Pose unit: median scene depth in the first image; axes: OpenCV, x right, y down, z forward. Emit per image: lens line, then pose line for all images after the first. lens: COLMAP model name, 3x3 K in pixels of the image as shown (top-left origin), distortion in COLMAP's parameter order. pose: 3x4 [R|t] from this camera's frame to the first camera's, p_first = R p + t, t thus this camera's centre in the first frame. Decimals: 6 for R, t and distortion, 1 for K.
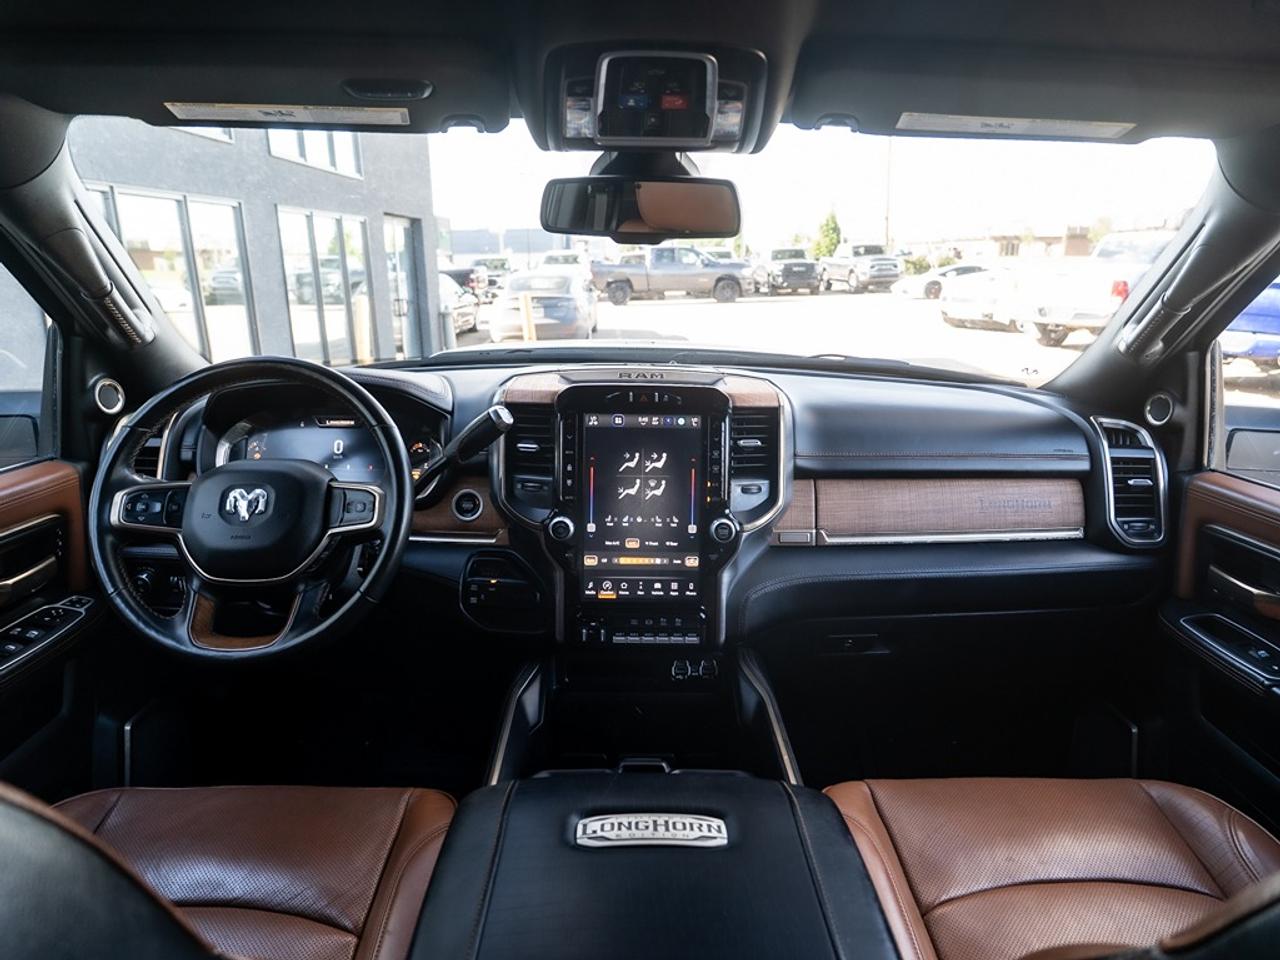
lens RADIAL K [[783.1, 0, 640.0], [0, 783.1, 480.0], [0, 0, 1]] dist [-0.003604, -0.000576]
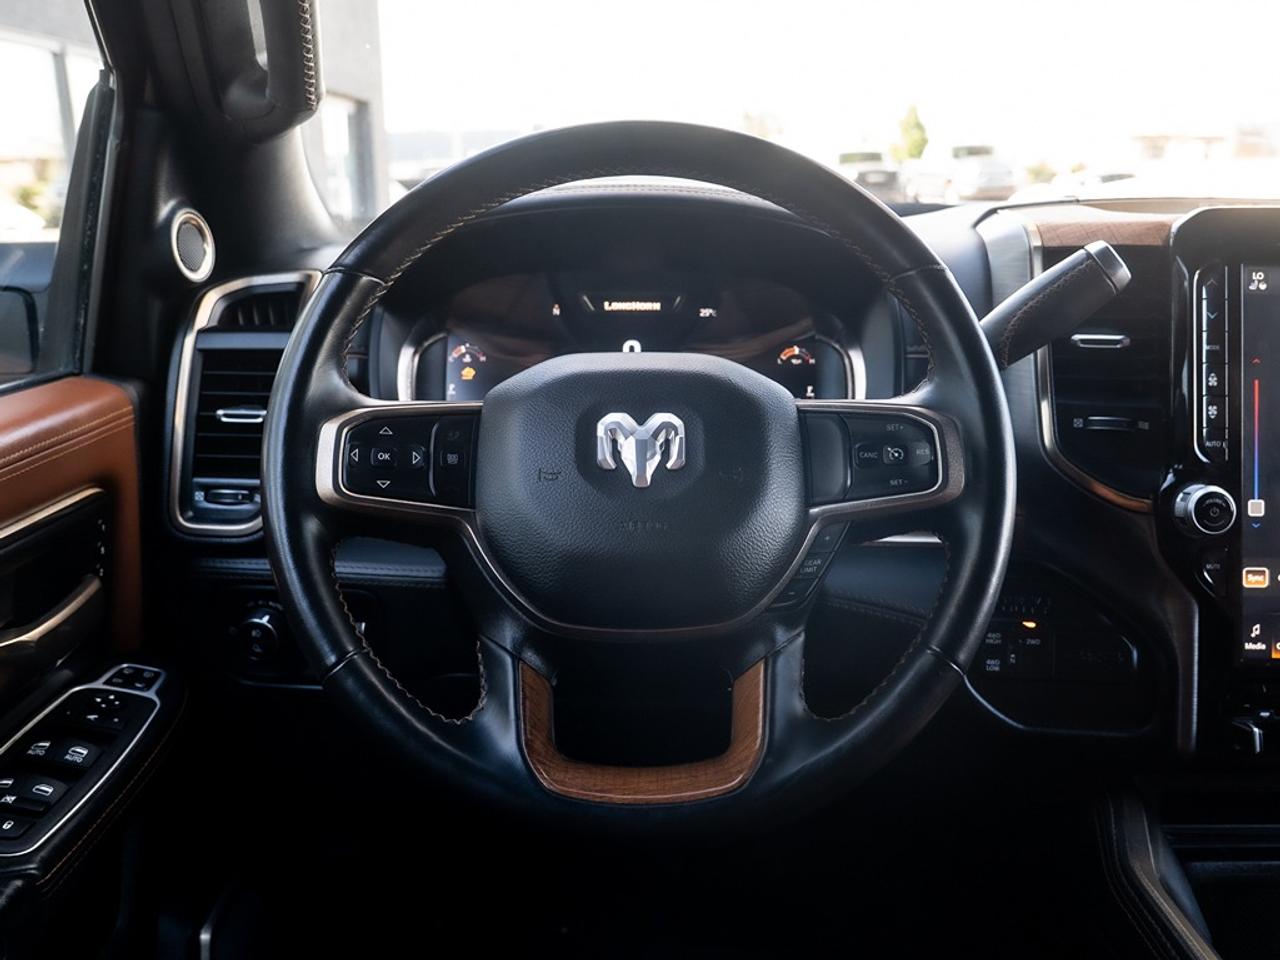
lens RADIAL K [[1076.3, 0, 635.3], [0, 1076.3, 435.9], [0, 0, 1]] dist [-0.007960, -0.006581]
pose [[0.999839, -0.005448, 0.017119, -0.436683], [0.006100, 0.999247, -0.038317, 0.039287], [-0.016897, 0.038416, 0.999119, 0.353551]]
